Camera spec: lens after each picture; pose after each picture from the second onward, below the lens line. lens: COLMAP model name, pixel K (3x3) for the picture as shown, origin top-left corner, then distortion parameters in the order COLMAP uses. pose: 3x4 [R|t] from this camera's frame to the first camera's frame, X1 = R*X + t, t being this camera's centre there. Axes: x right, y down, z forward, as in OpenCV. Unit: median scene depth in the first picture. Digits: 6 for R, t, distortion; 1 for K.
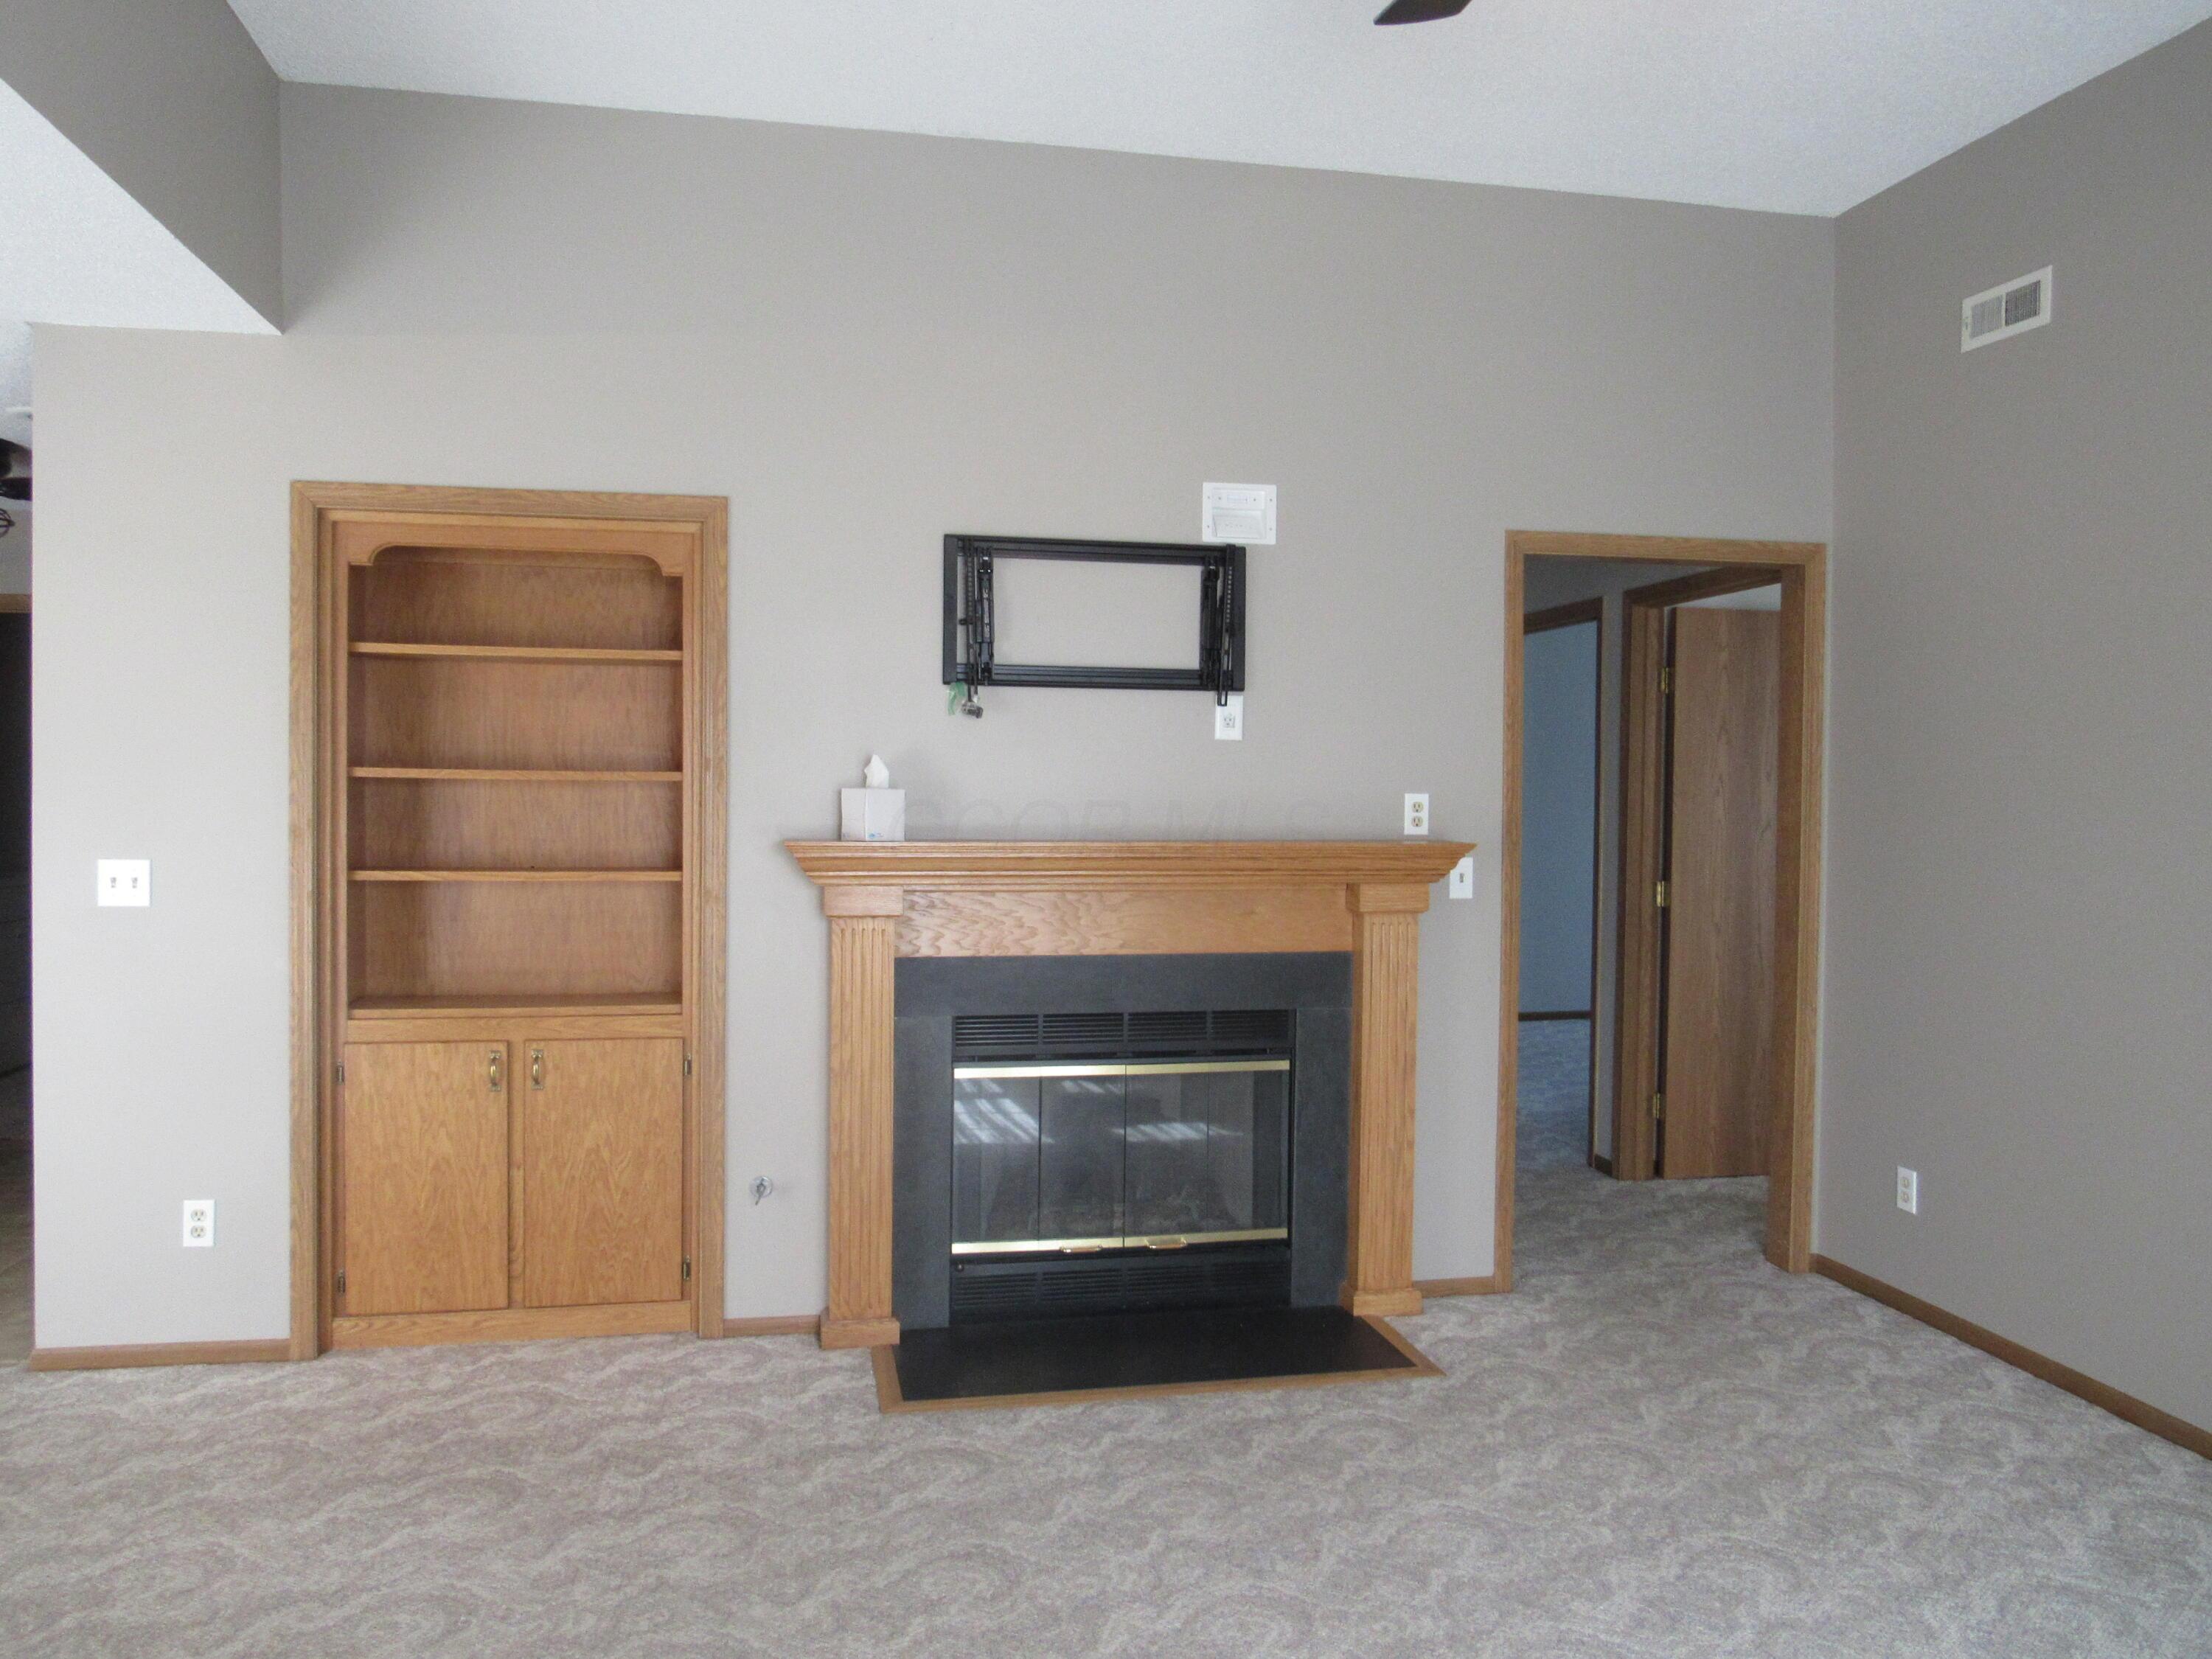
lens RADIAL K [[1548.4, 0, 1106.0], [0, 1548.4, 829.5], [0, 0, 1]] dist [-0.042522, 0.004876]
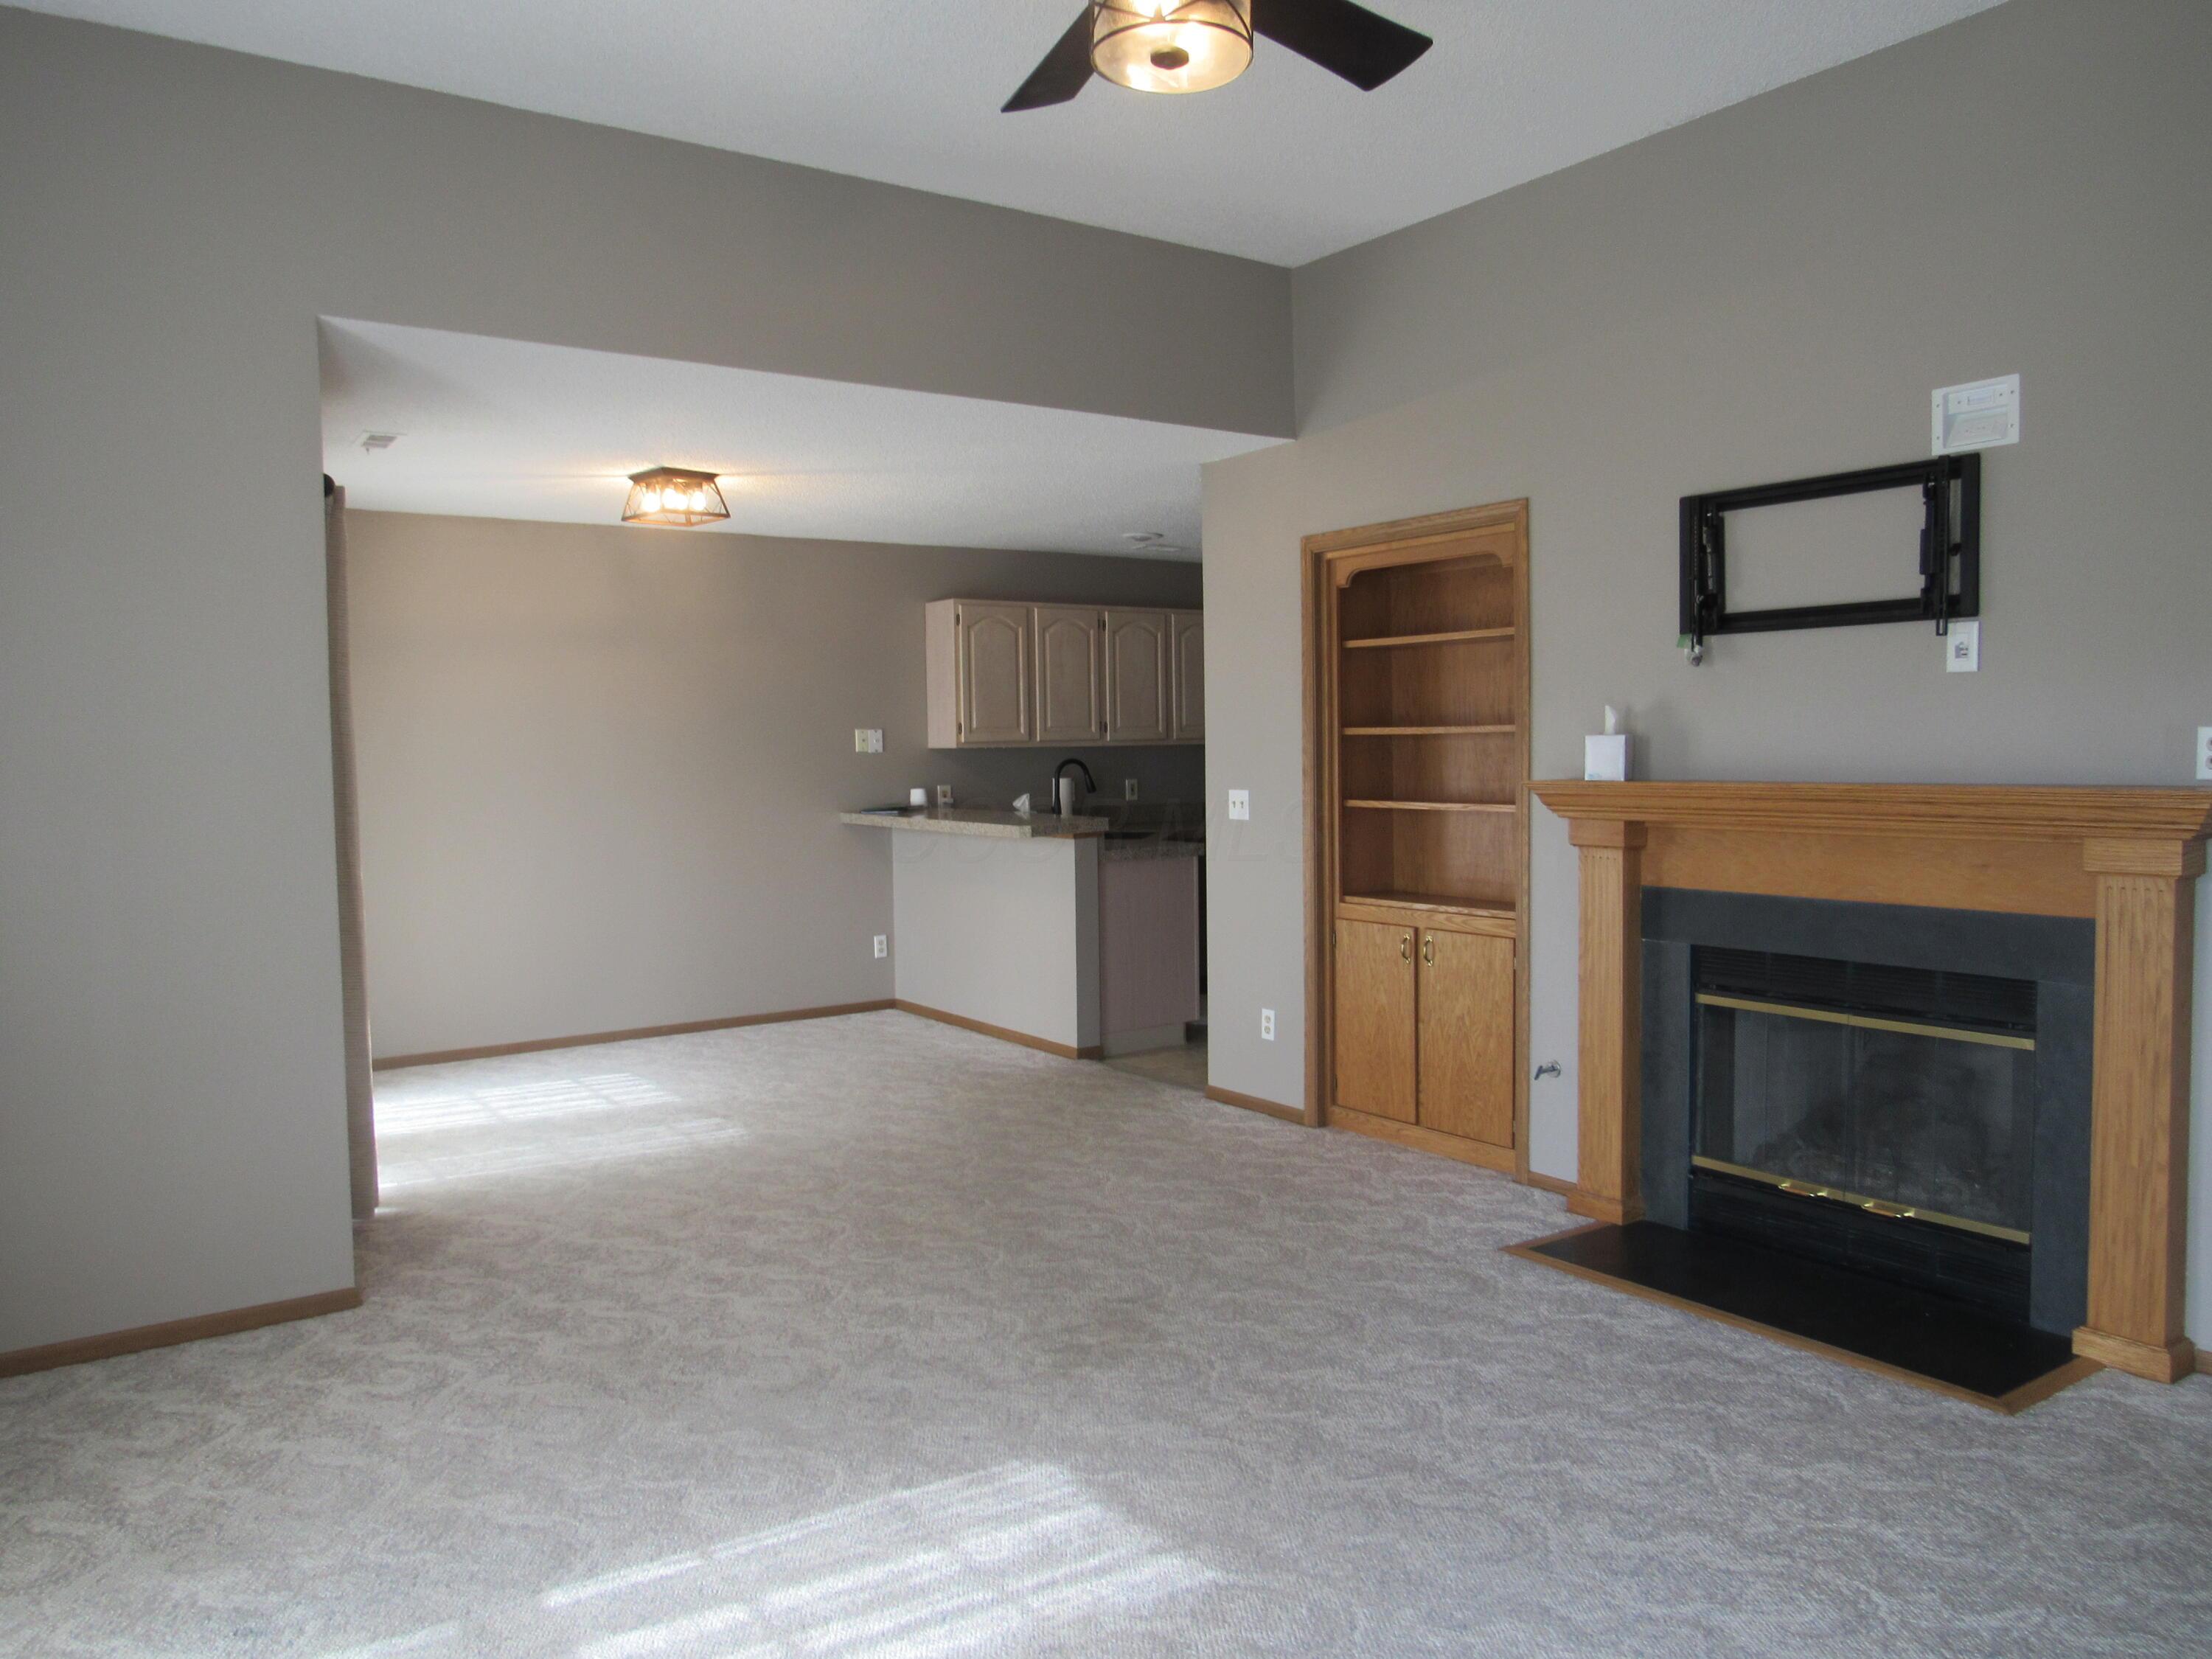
lens RADIAL K [[1576.8, 0, 1106.0], [0, 1576.8, 829.5], [0, 0, 1]] dist [-0.024258, 0.005133]
pose [[0.401900, 0.033528, -0.915069, 0.786961], [-0.002530, 0.999366, 0.035505, 0.002806], [0.915680, -0.011954, 0.401730, 0.198484]]
